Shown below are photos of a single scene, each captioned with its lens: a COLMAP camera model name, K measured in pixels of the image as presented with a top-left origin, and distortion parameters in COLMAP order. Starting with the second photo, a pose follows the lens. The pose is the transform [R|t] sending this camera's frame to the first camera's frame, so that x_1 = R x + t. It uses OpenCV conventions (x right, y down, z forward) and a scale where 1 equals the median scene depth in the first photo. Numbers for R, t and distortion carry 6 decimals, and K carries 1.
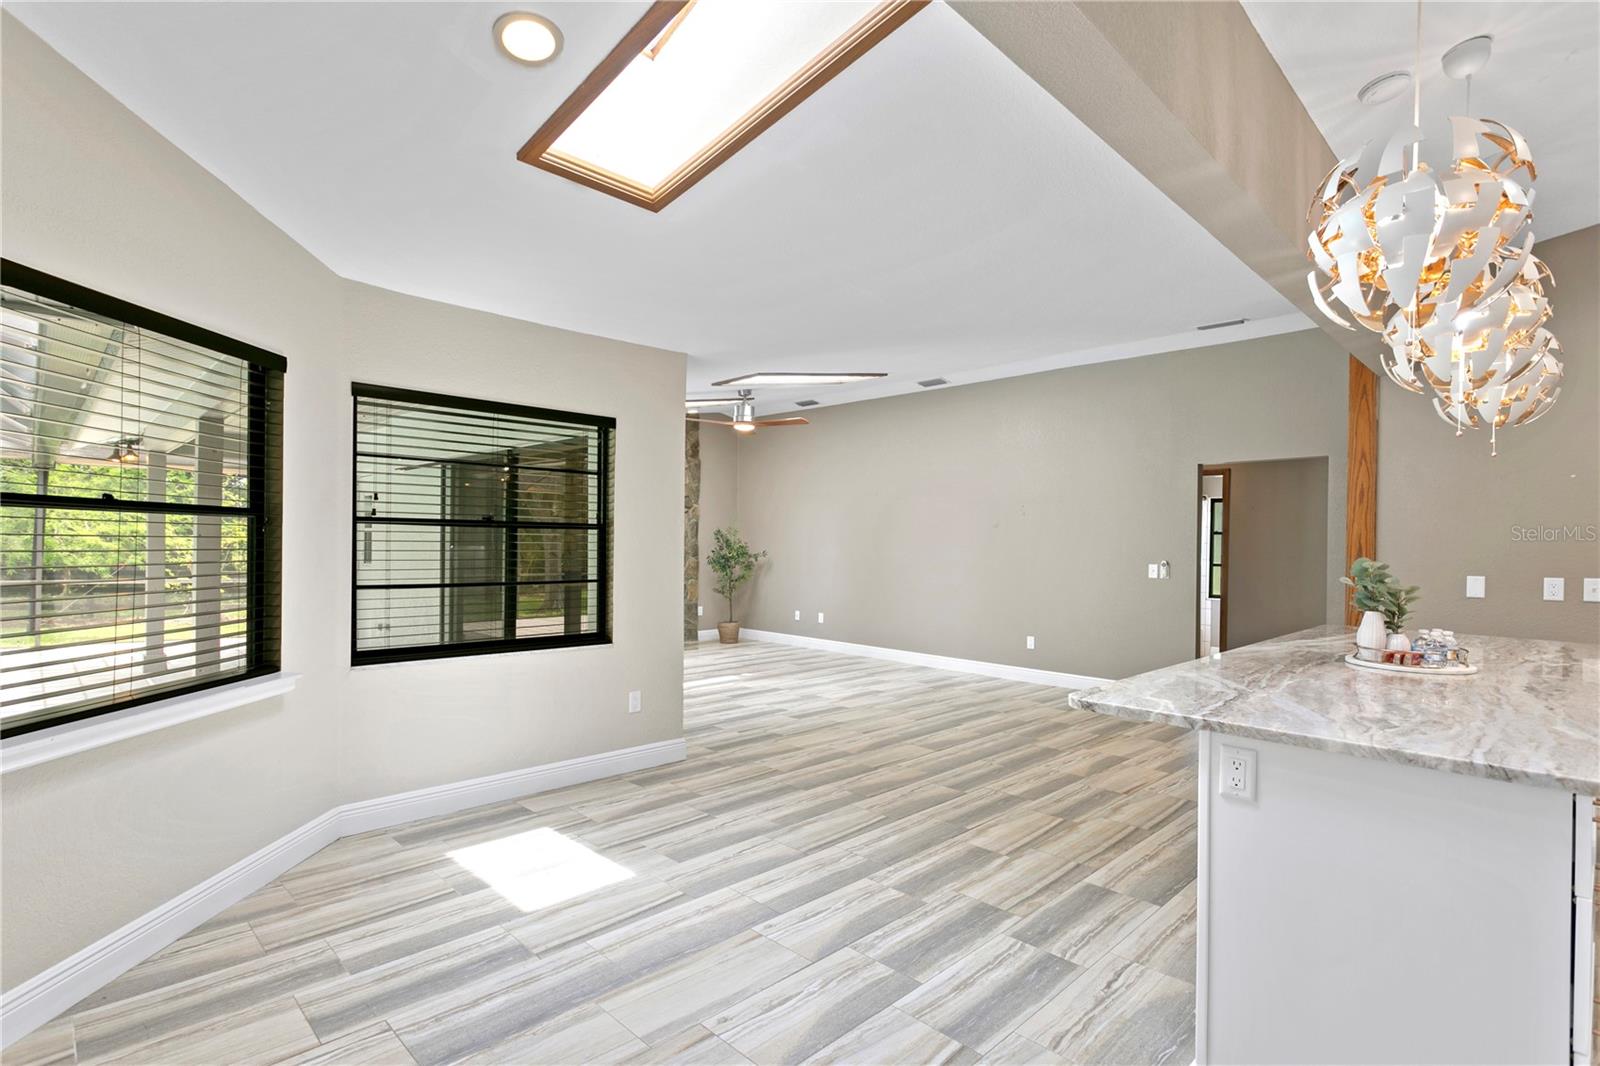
lens RADIAL K [[765.8, 0, 806.1], [0, 765.8, 545.6], [0, 0, 1]] dist [0.003129, 0.000565]
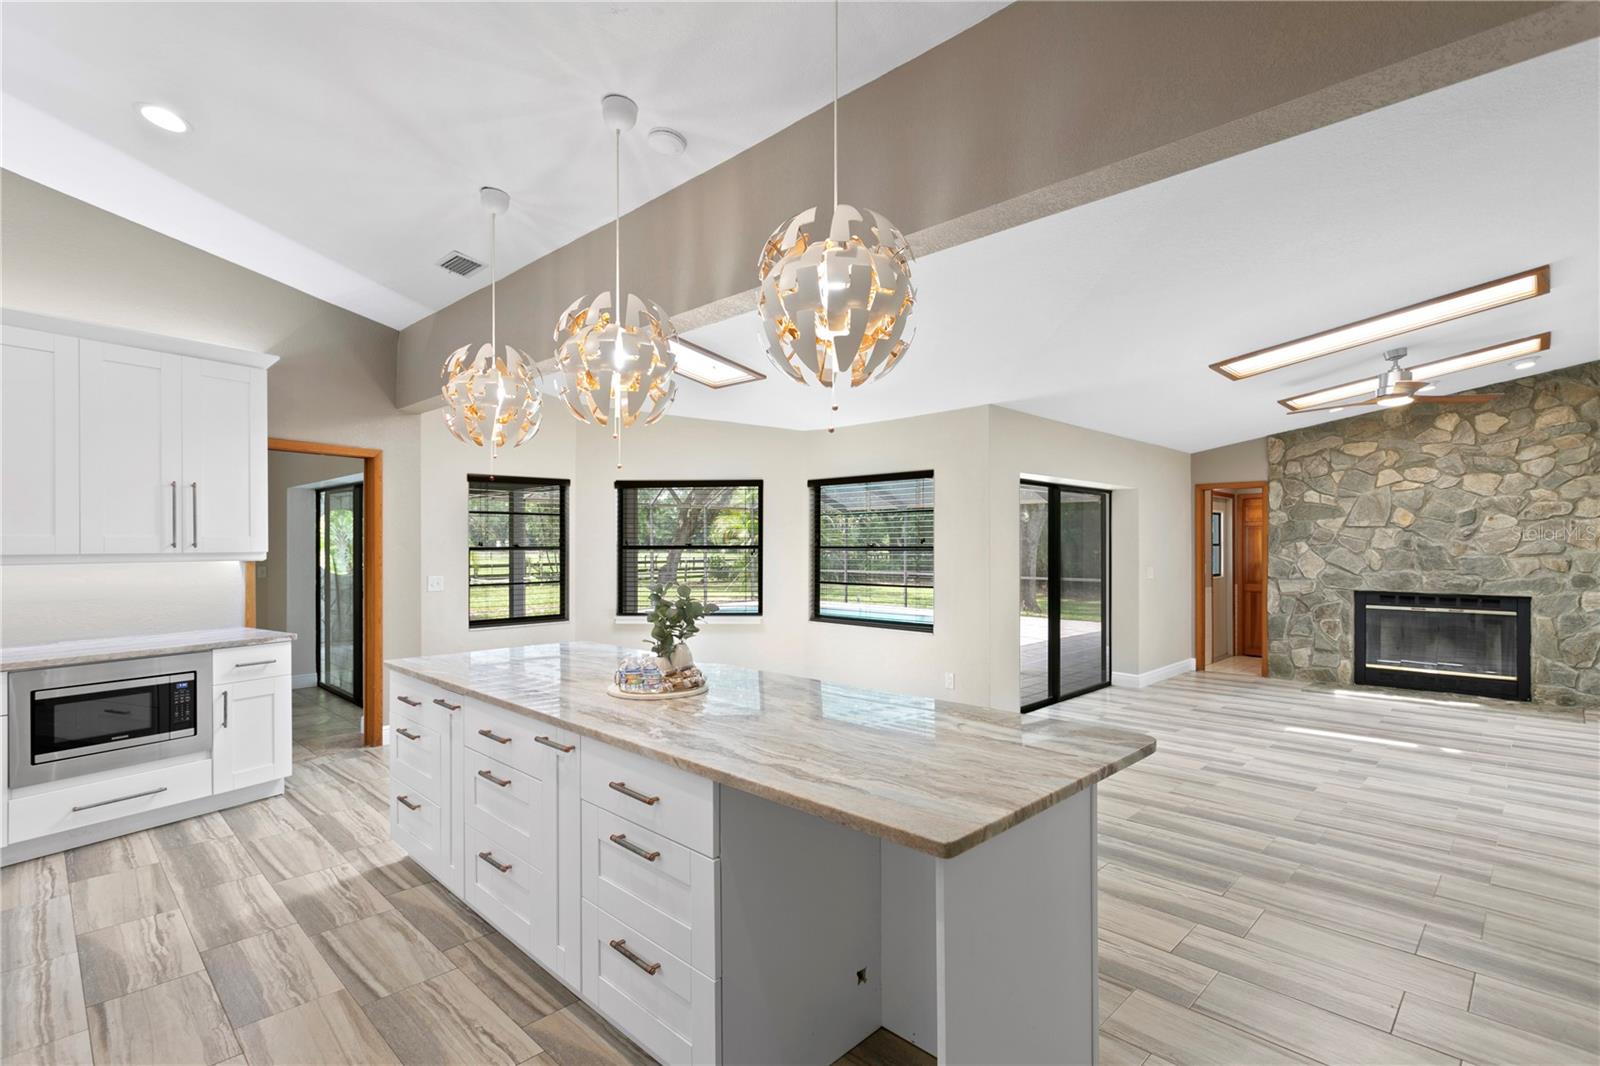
lens RADIAL K [[765.8, 0, 806.1], [0, 765.8, 545.6], [0, 0, 1]] dist [0.003129, 0.000565]
pose [[0.021276, -0.012371, -0.999697, 1.648775], [-0.001498, 0.999922, -0.012406, -0.018802], [0.999773, 0.001762, 0.021256, 1.085095]]
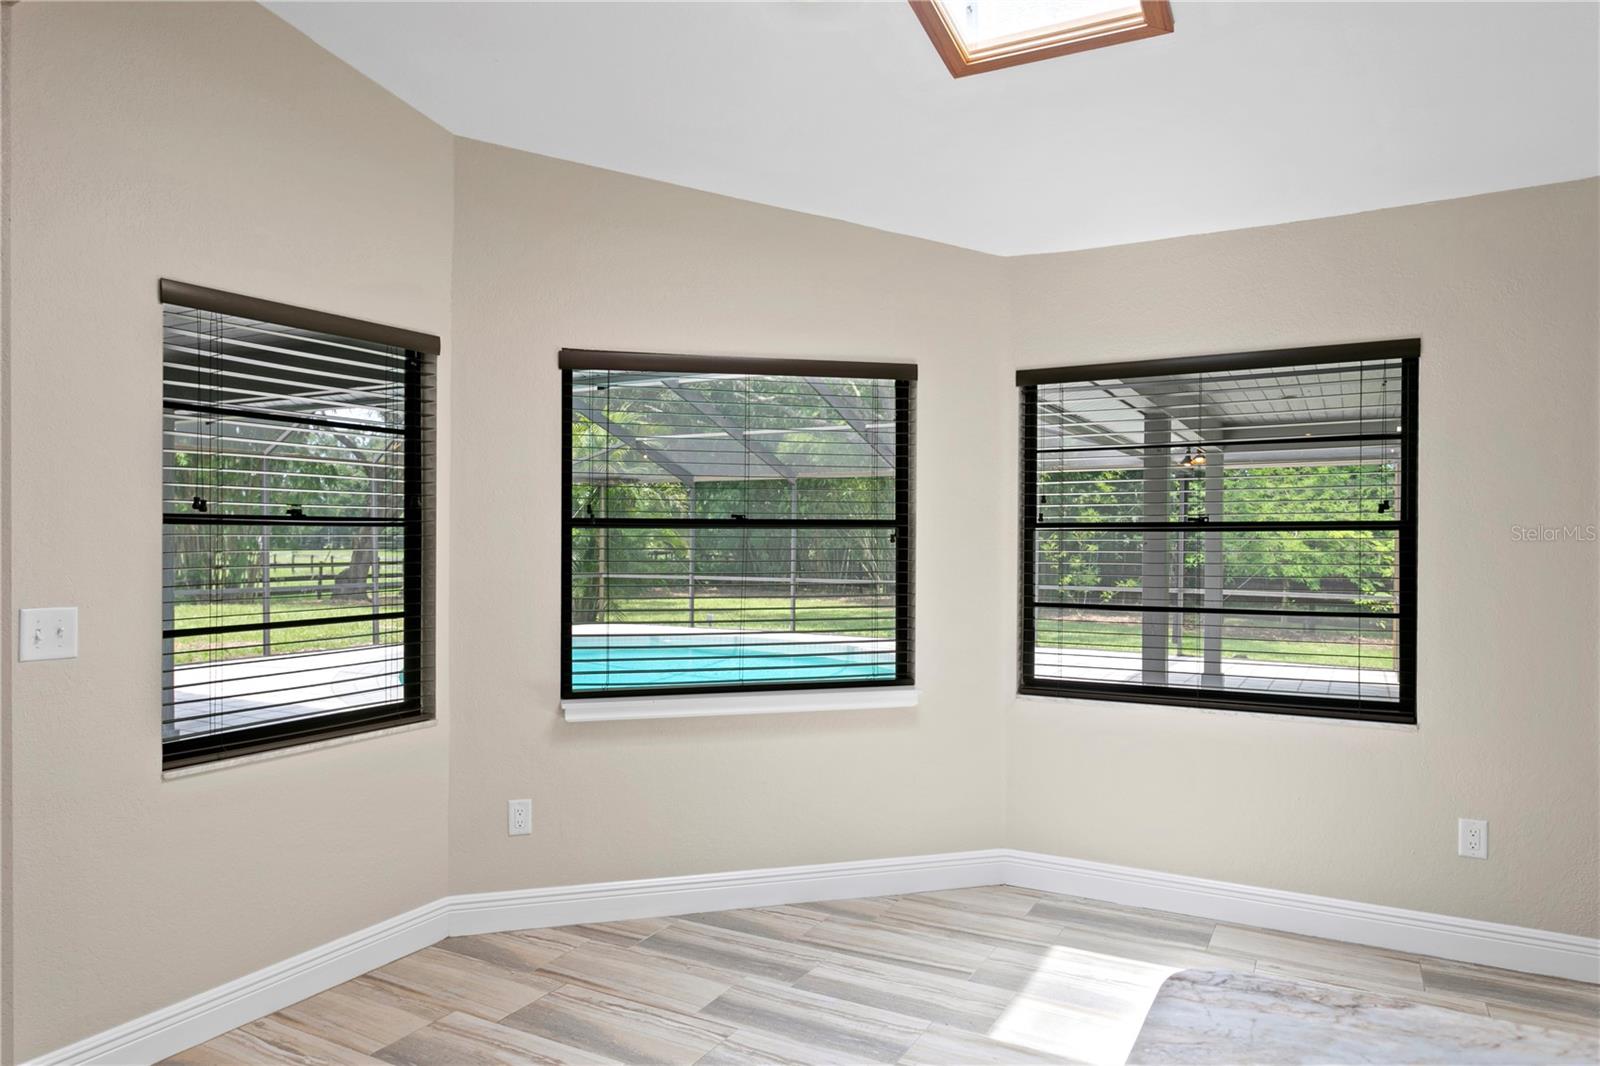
lens RADIAL K [[1044.7, 0, 800.0], [0, 1044.7, 533.0], [0, 0, 1]] dist [0.001940, -0.000060]
pose [[0.286103, -0.019823, -0.957994, 0.560083], [-0.000091, 0.999785, -0.020715, -0.002469], [0.958199, 0.006014, 0.286039, 0.477535]]
